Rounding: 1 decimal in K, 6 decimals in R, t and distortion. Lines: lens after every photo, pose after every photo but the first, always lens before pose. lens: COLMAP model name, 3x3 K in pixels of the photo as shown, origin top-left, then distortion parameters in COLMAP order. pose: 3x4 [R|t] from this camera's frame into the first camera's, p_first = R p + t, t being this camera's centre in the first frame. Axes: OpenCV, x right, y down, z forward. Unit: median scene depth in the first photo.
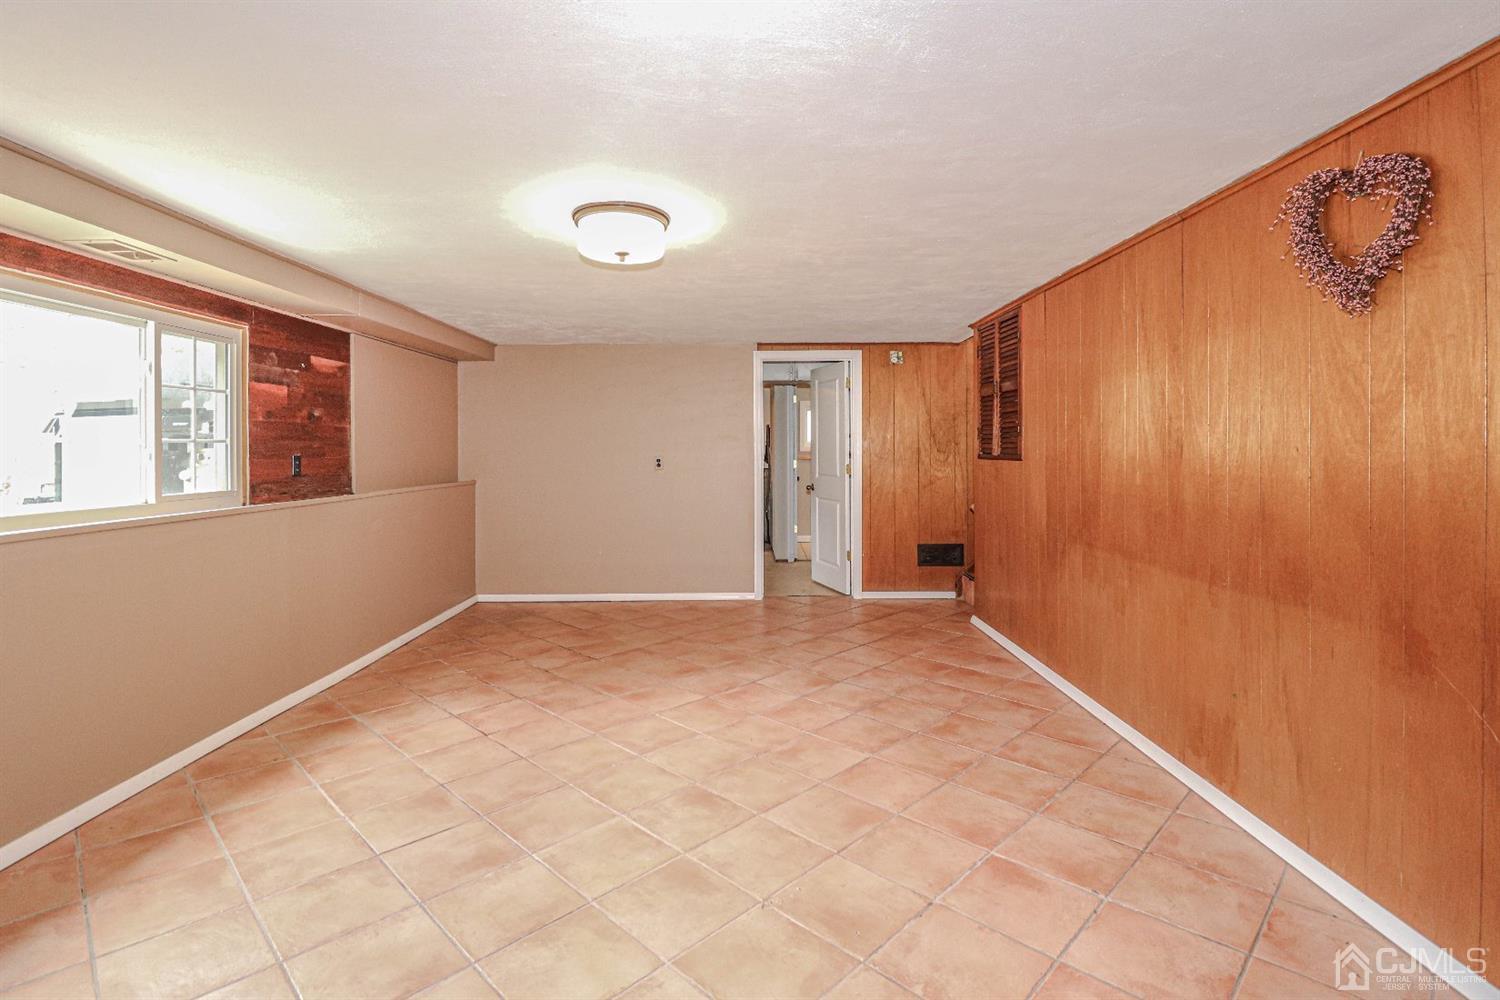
lens RADIAL K [[714.5, 0, 759.6], [0, 714.5, 447.9], [0, 0, 1]] dist [-0.005673, -0.010570]
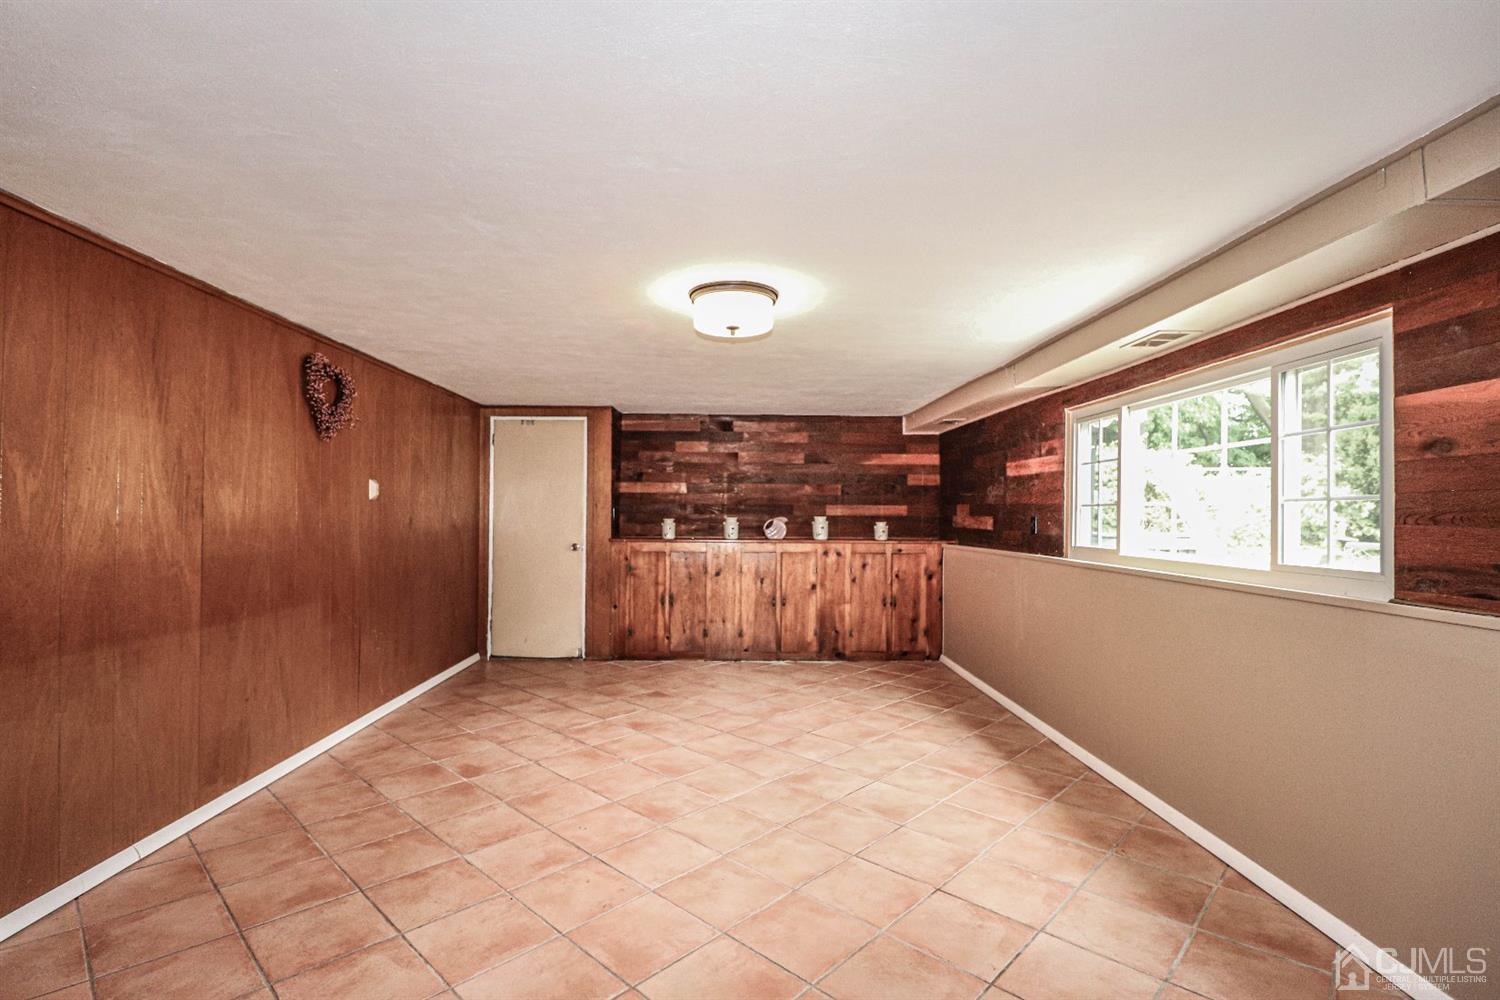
lens RADIAL K [[714.5, 0, 746.0], [0, 714.5, 506.7], [0, 0, 1]] dist [-0.005673, -0.010570]
pose [[-0.999990, -0.001101, -0.004347, -0.173906], [-0.001048, 0.999926, -0.012157, 0.008441], [0.004360, -0.012152, -0.999917, 1.716229]]
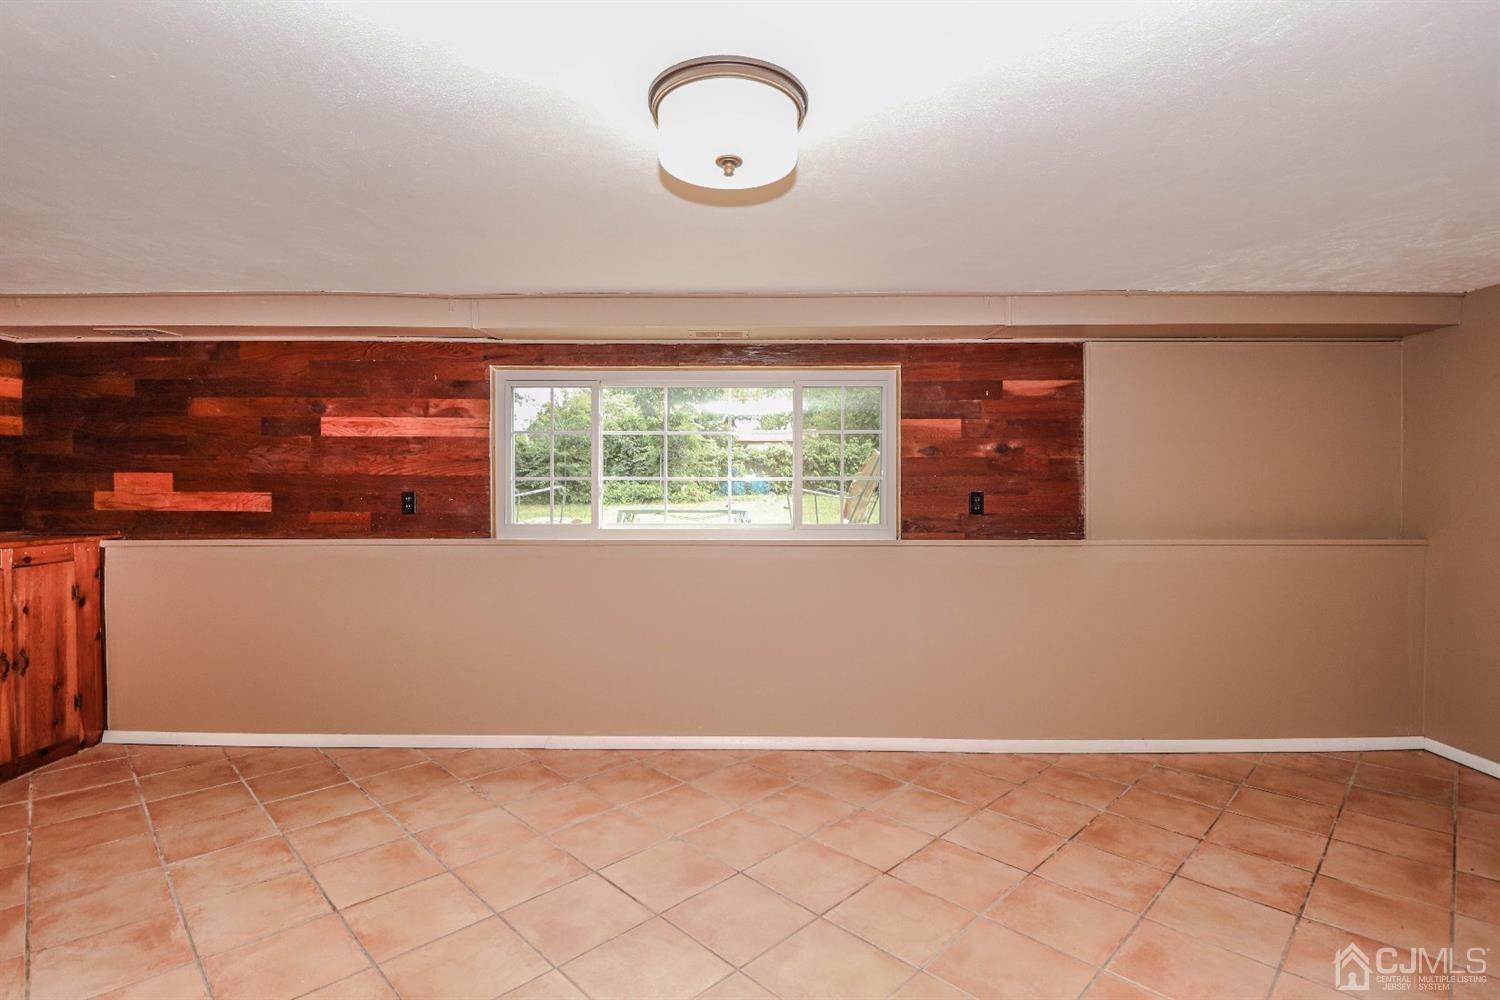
lens RADIAL K [[714.5, 0, 743.6], [0, 714.5, 499.4], [0, 0, 1]] dist [-0.005673, -0.010570]
pose [[-0.018271, 0.019704, -0.999639, 0.340651], [0.001934, 0.999805, 0.019672, 0.001591], [0.999831, -0.001574, -0.018306, 0.847832]]
